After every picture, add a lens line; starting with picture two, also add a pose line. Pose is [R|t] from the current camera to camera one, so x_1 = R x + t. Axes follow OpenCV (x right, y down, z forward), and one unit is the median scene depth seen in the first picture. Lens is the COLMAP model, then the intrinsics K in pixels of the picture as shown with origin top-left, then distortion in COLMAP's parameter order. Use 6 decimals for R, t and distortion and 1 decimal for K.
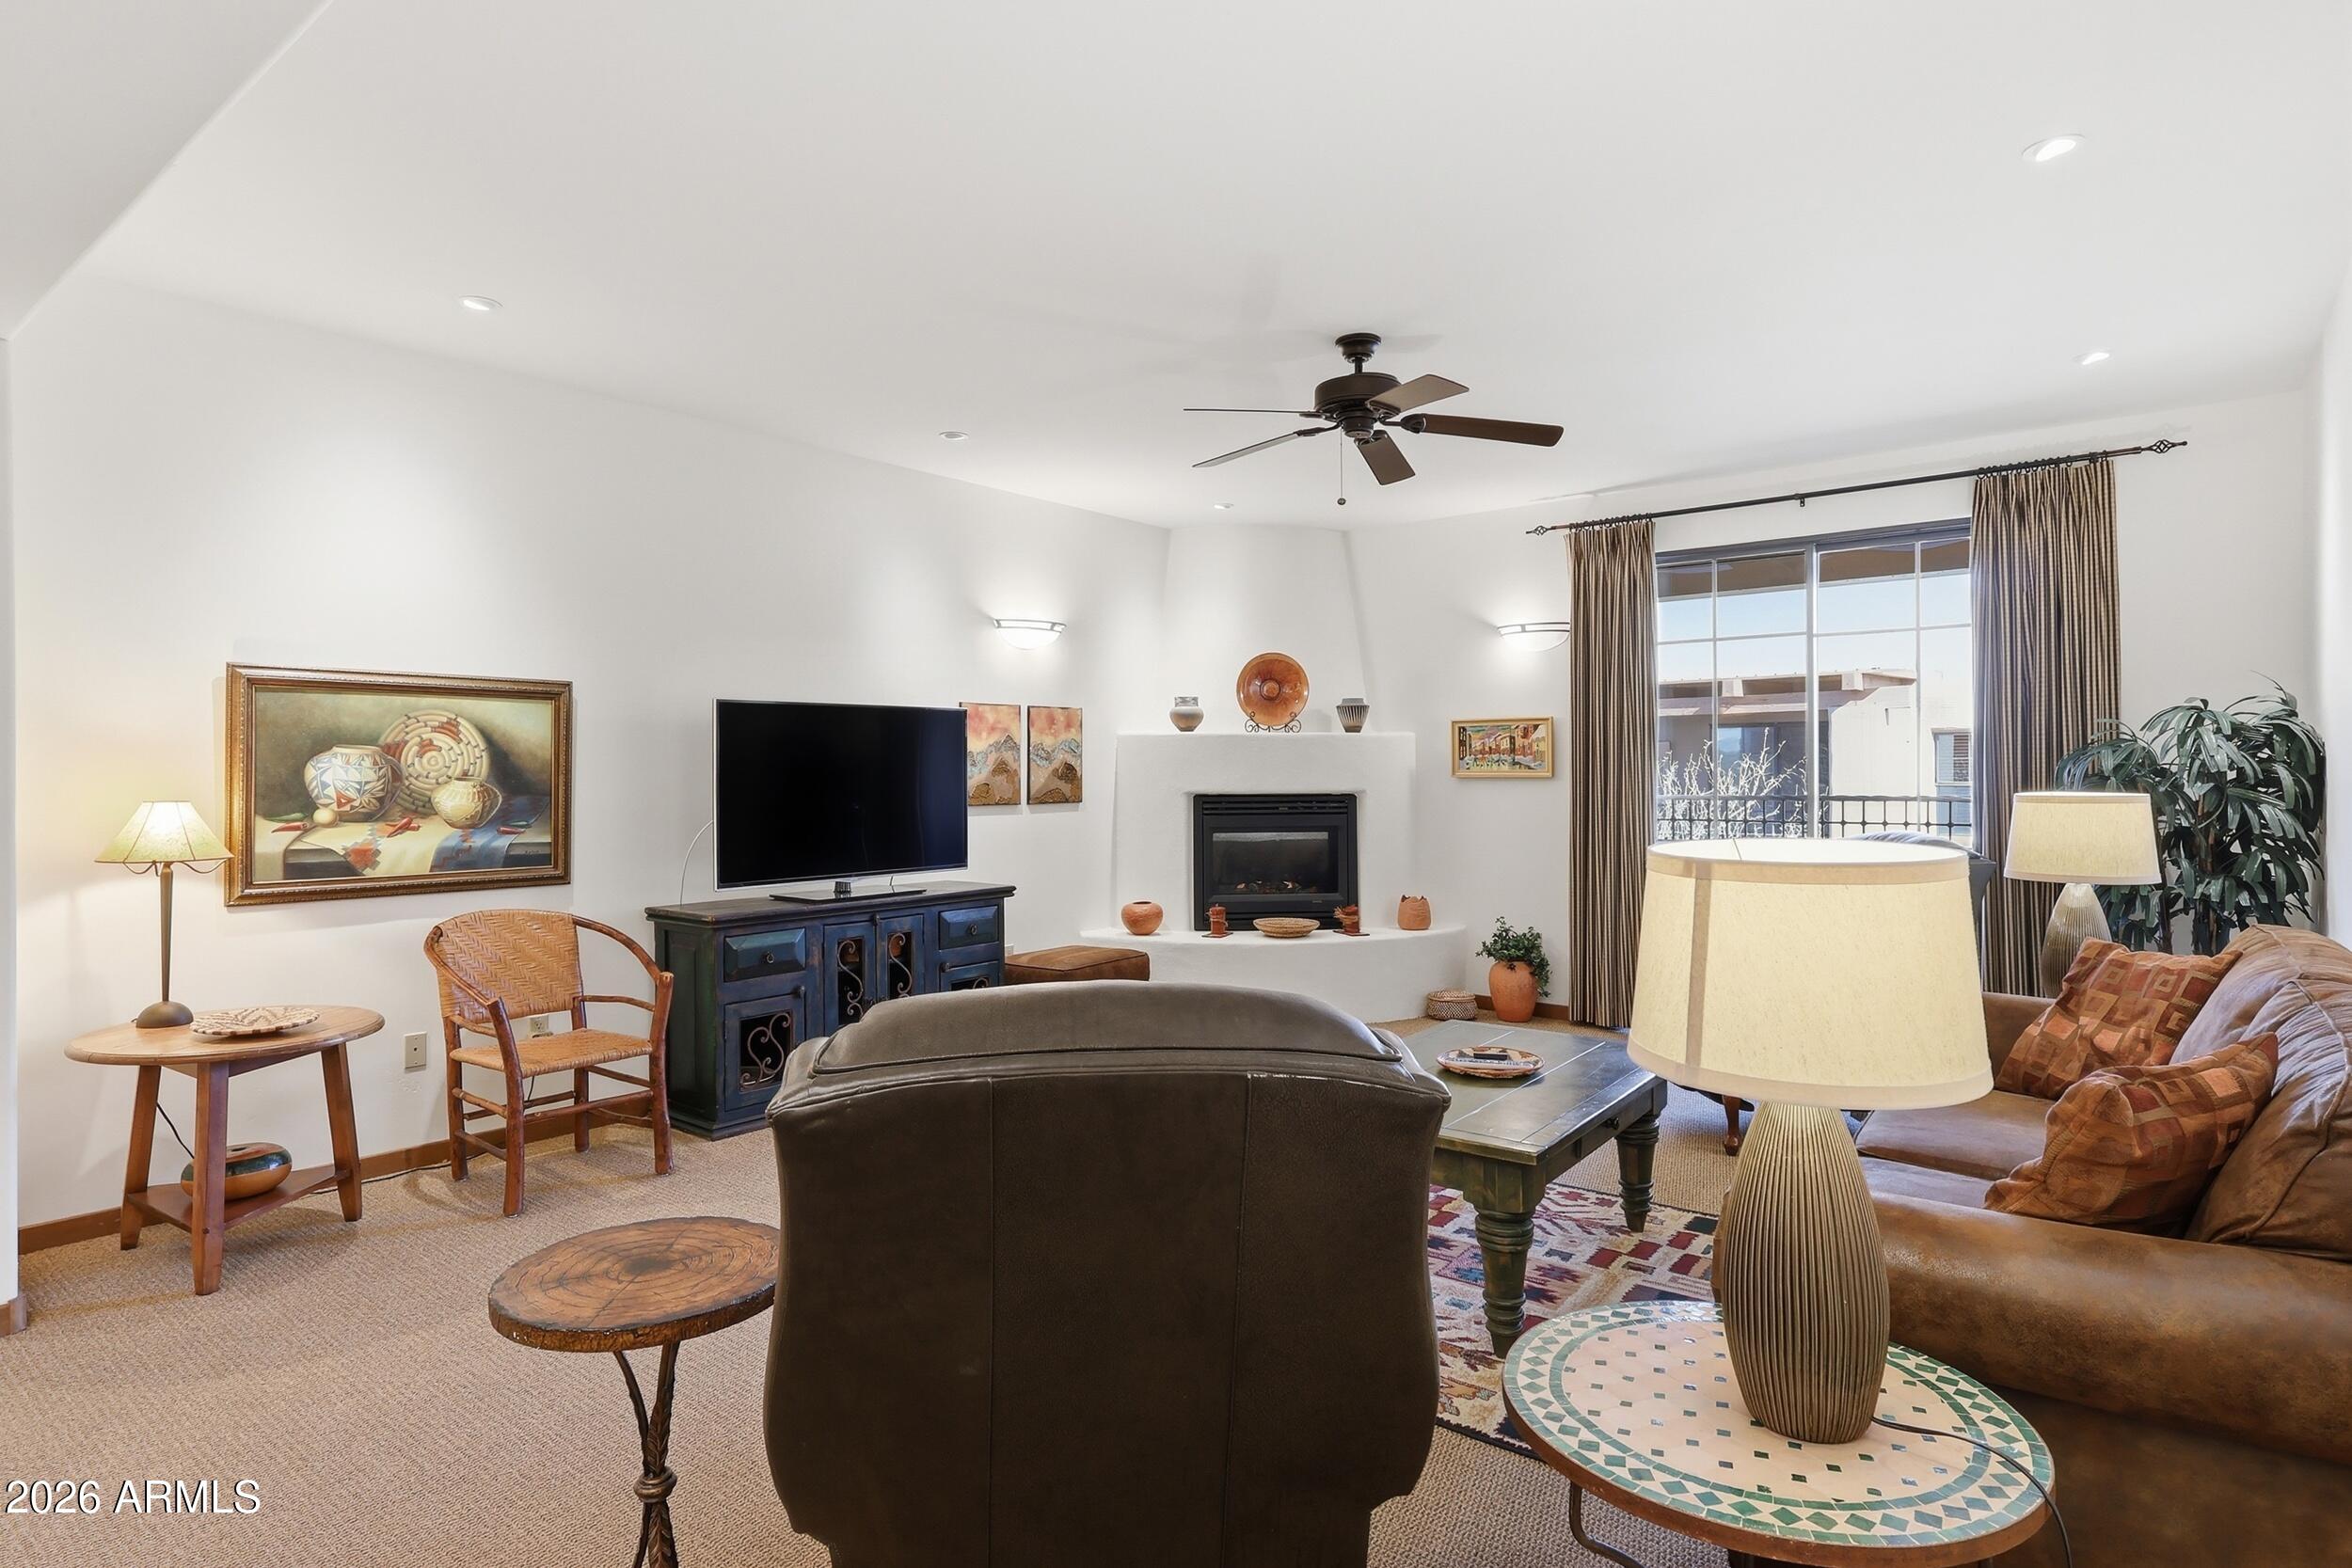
lens RADIAL K [[1225.5, 0, 1166.9], [0, 1225.5, 779.9], [0, 0, 1]] dist [-0.002219, -0.000435]
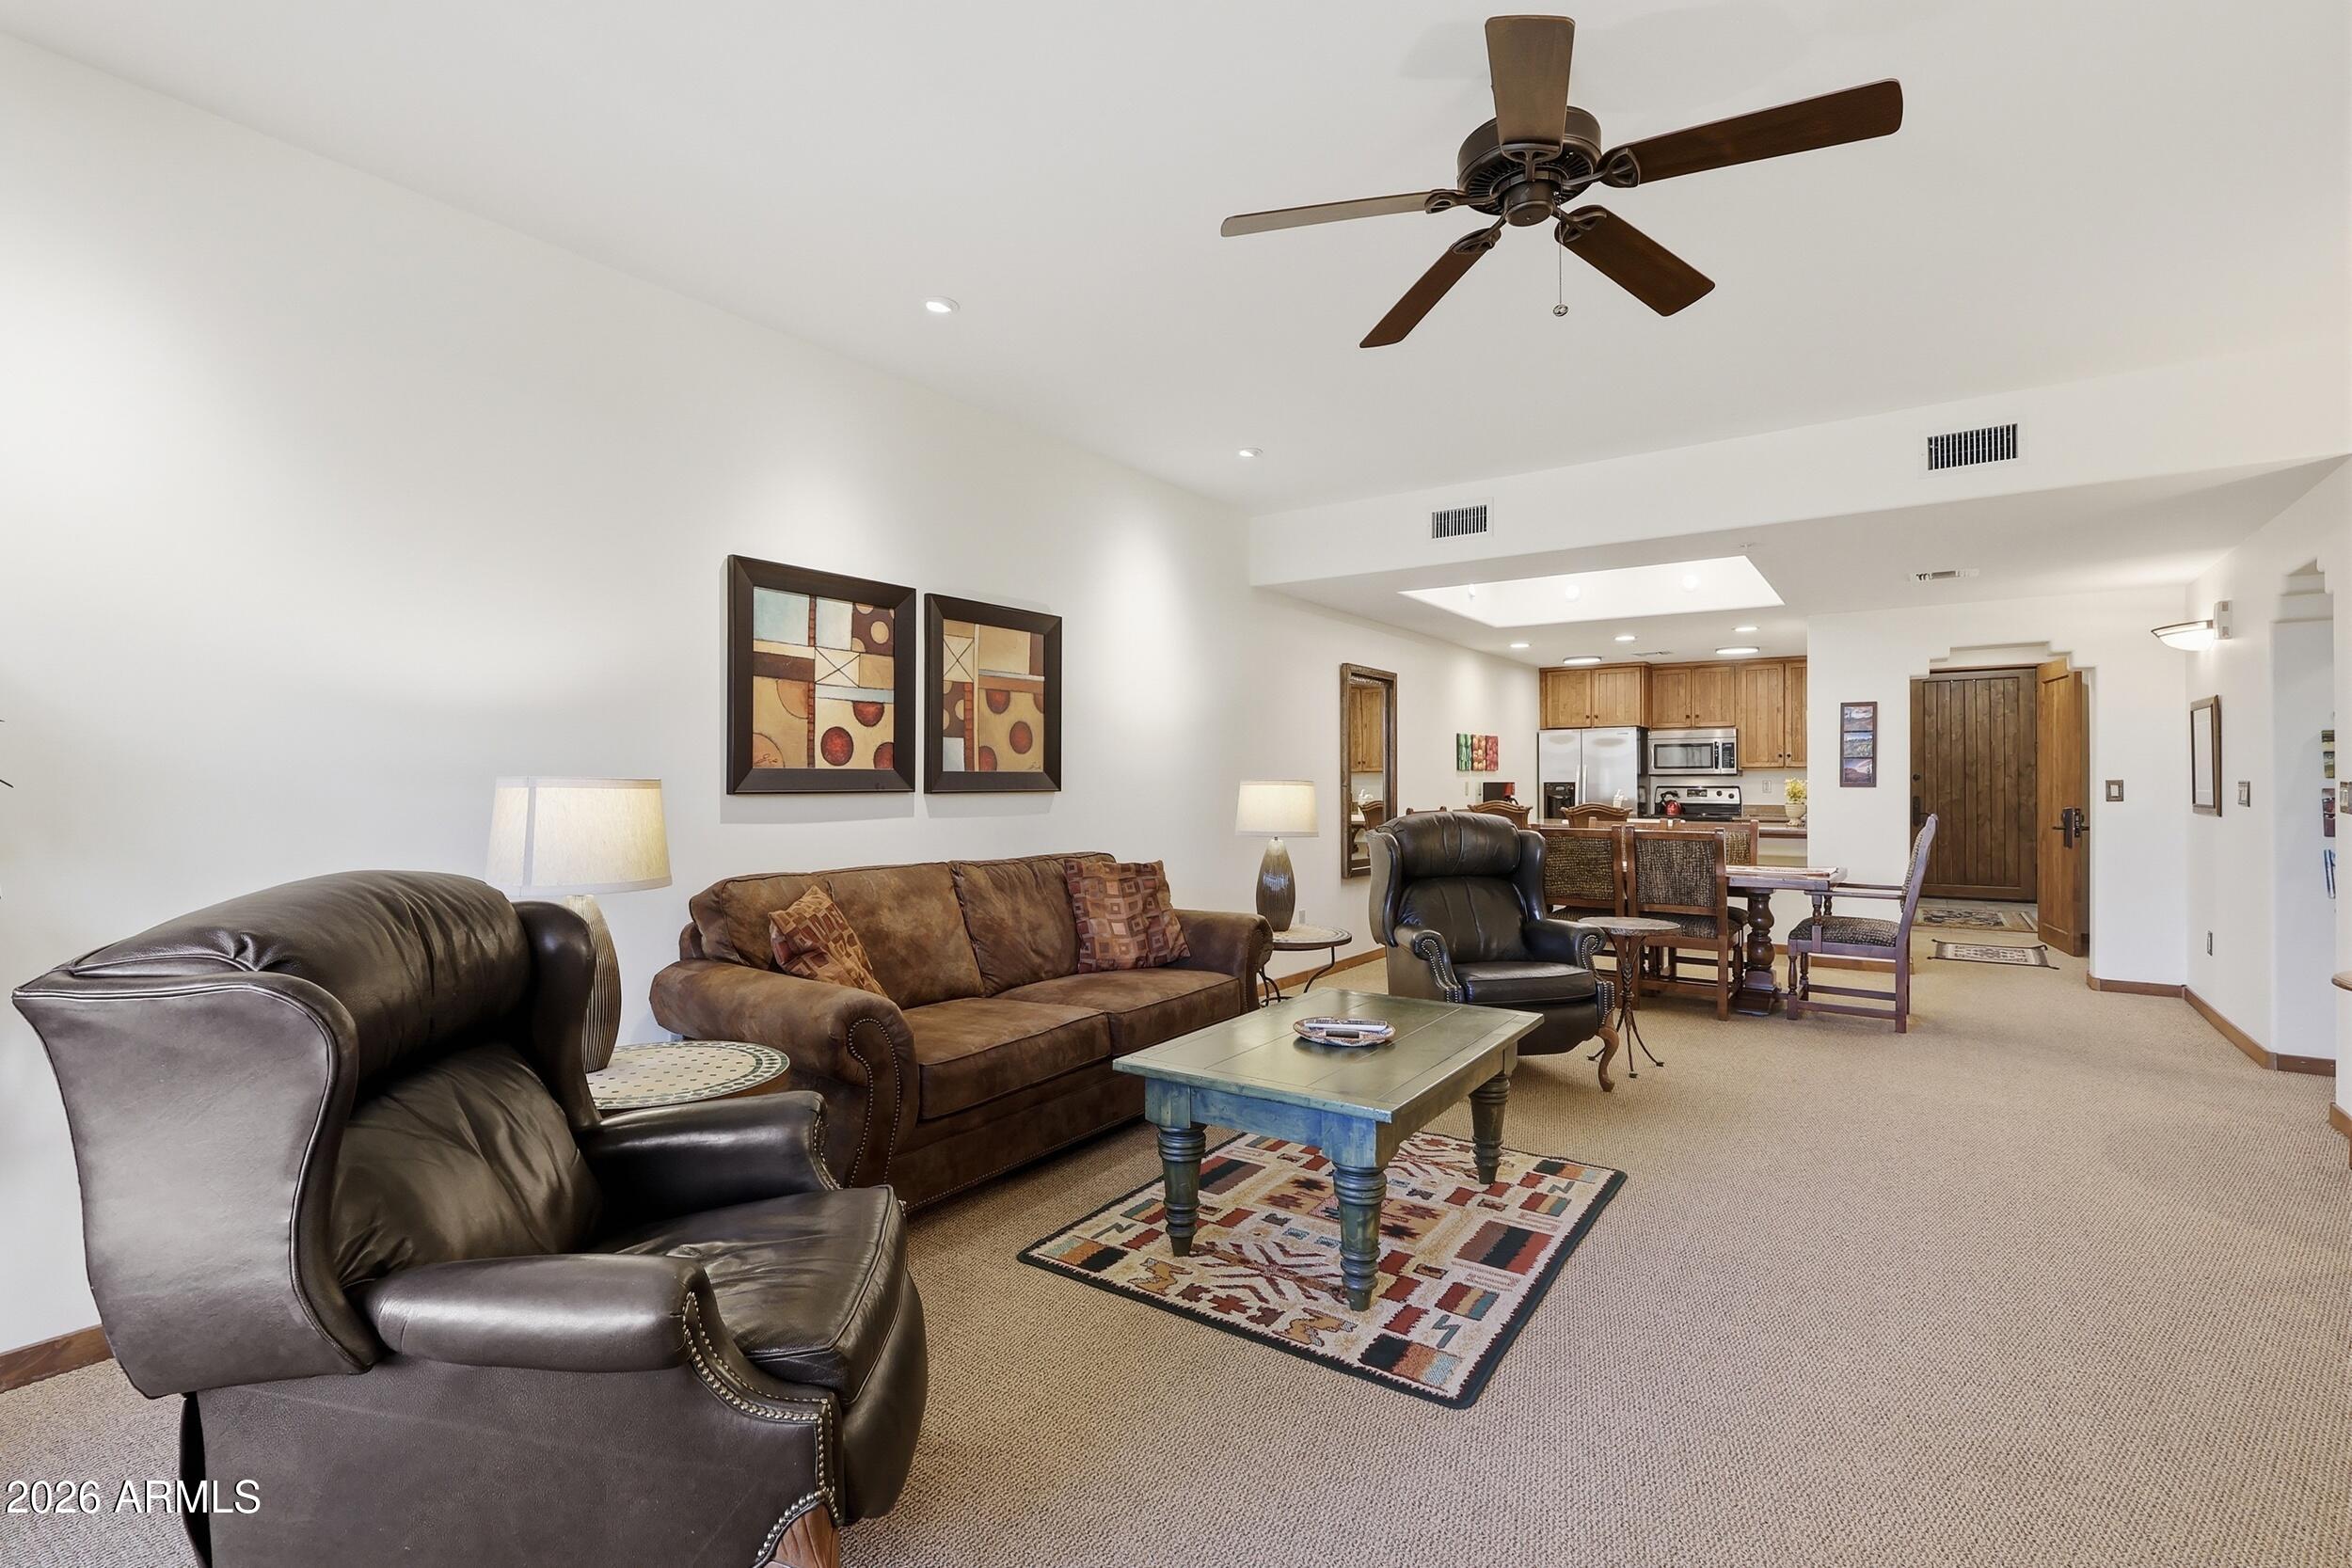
lens RADIAL K [[1091.5, 0, 1176.9], [0, 1091.5, 786.6], [0, 0, 1]] dist [0.001946, 0.001433]
pose [[-0.997015, 0.004499, -0.077076, 0.346940], [0.003732, 0.999942, 0.010095, 0.009757], [0.077117, 0.009777, -0.996974, 1.399328]]
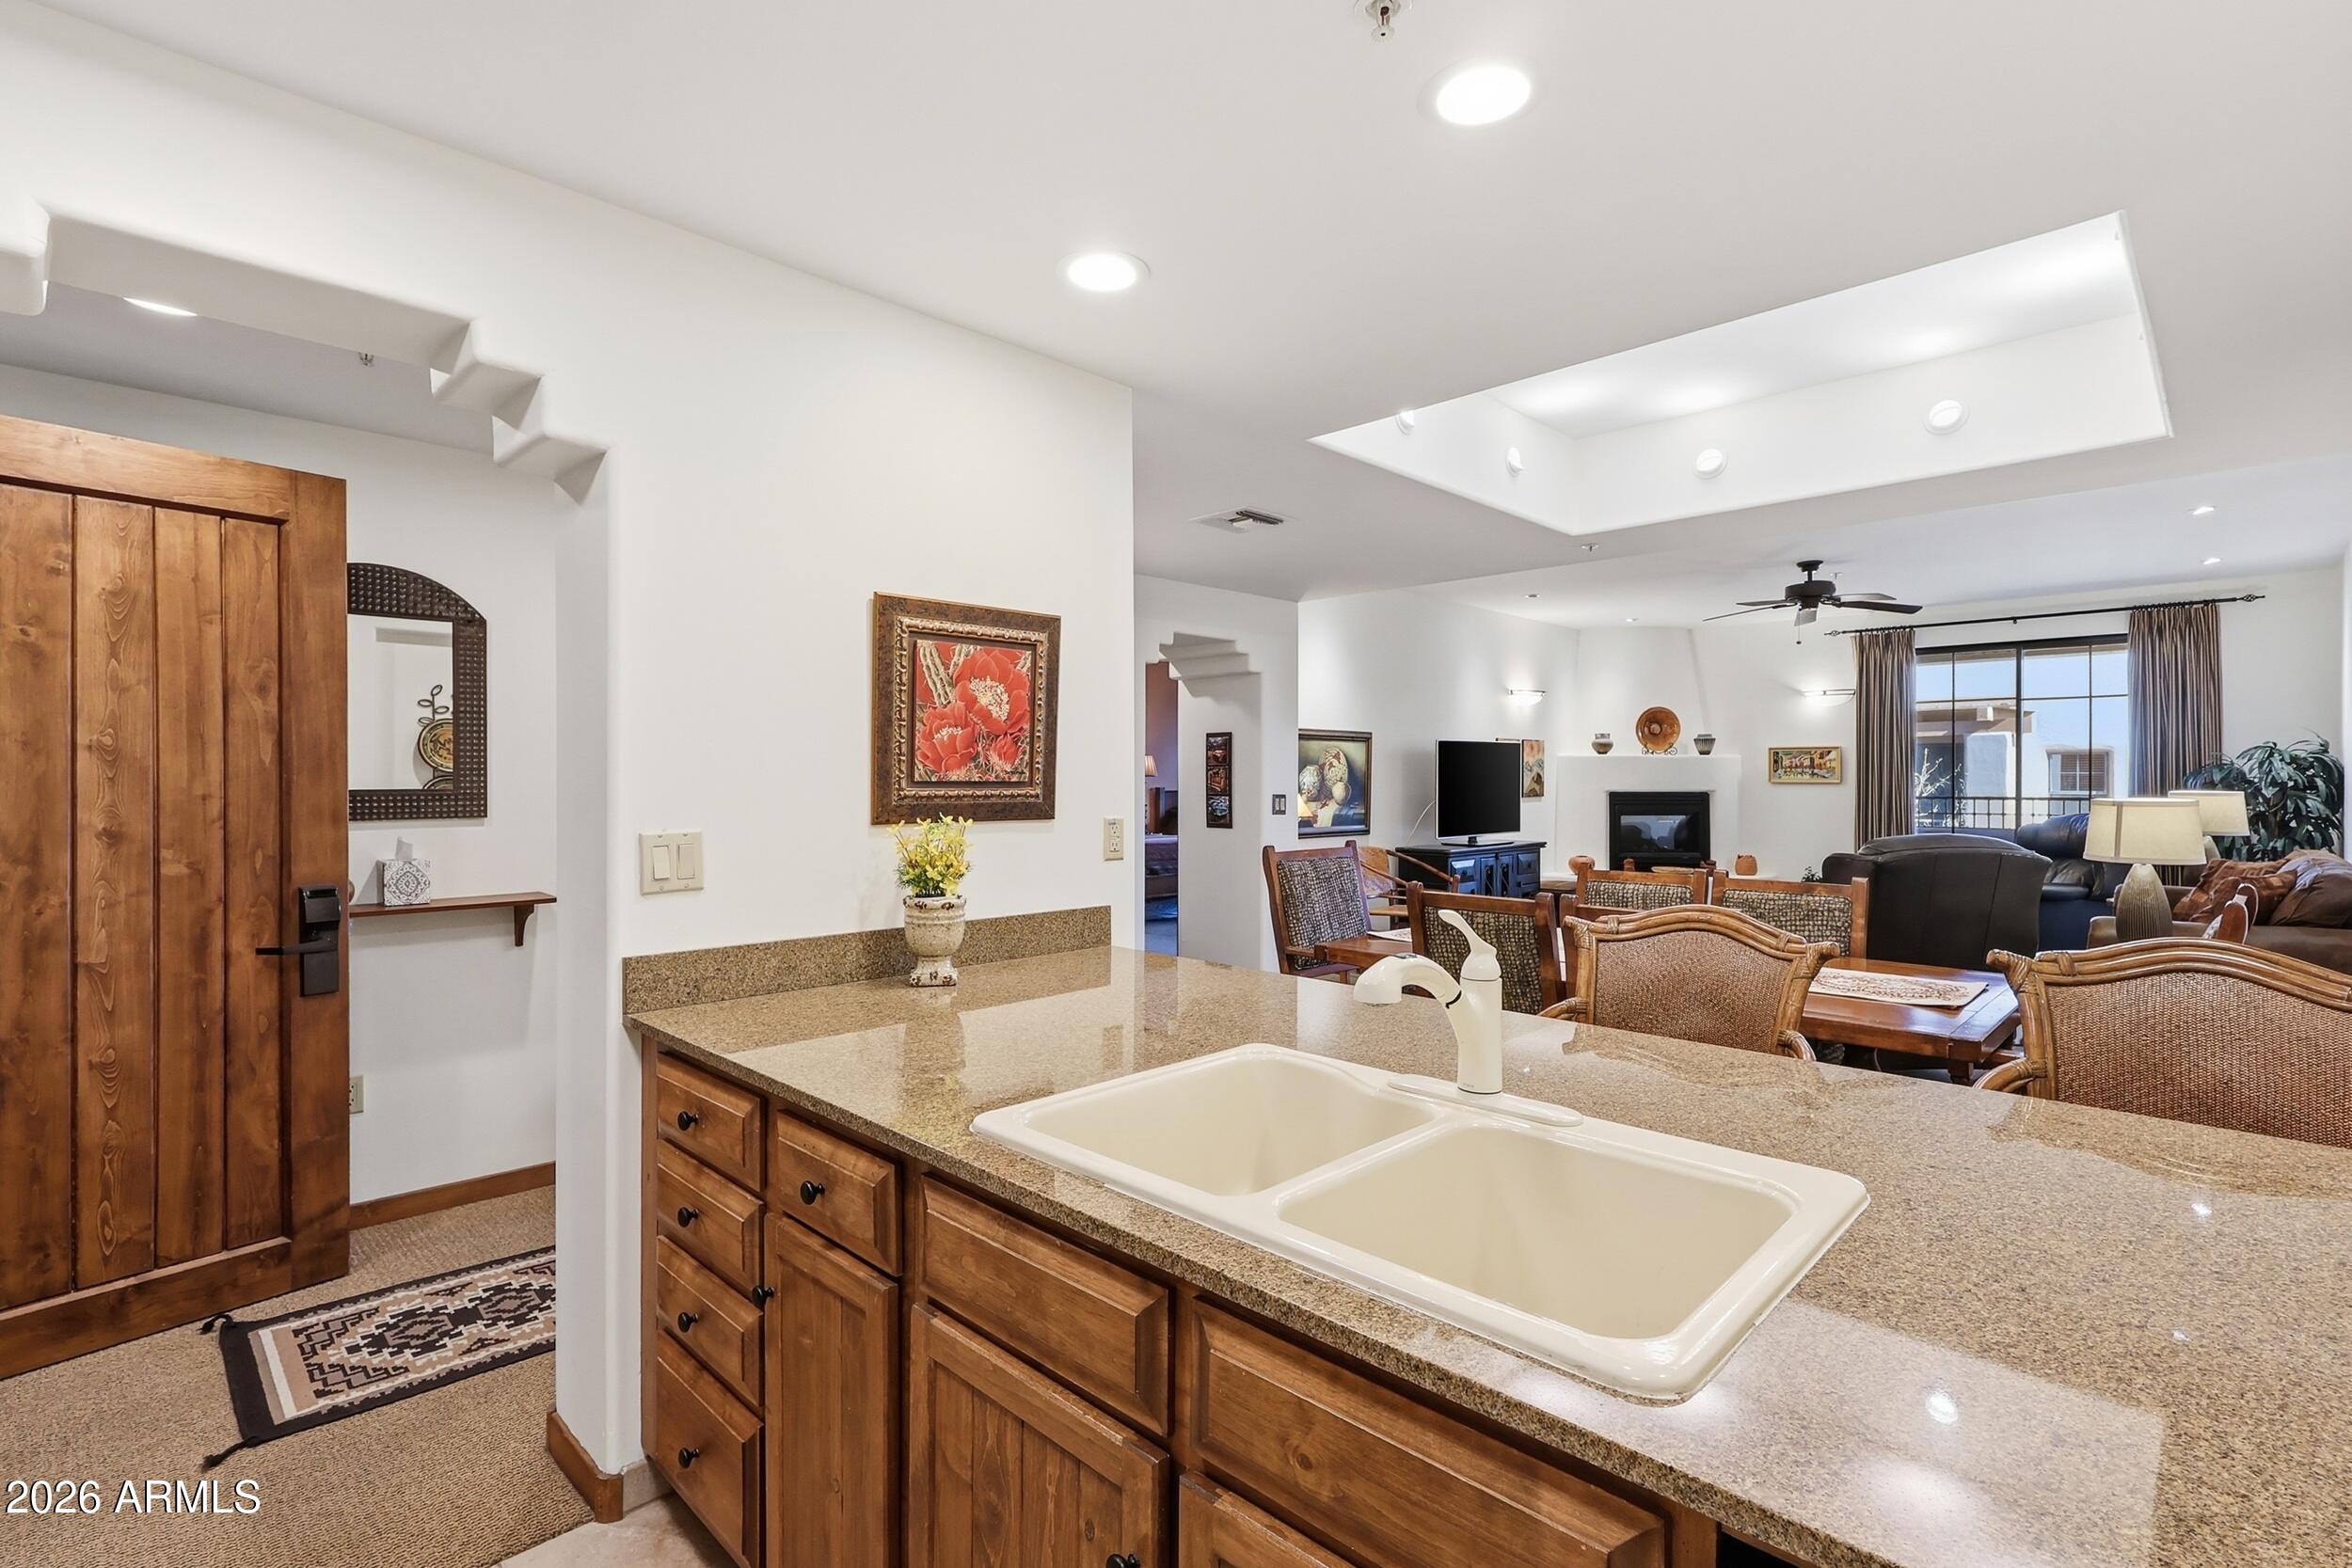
lens RADIAL K [[1069.8, 0, 1176.0], [0, 1069.8, 784.0], [0, 0, 1]] dist [-0.000577, 0.000422]
pose [[0.995216, 0.005149, -0.097560, -0.633694], [-0.005033, 0.999986, 0.001434, 0.002765], [0.097566, -0.000936, 0.995229, -0.756462]]
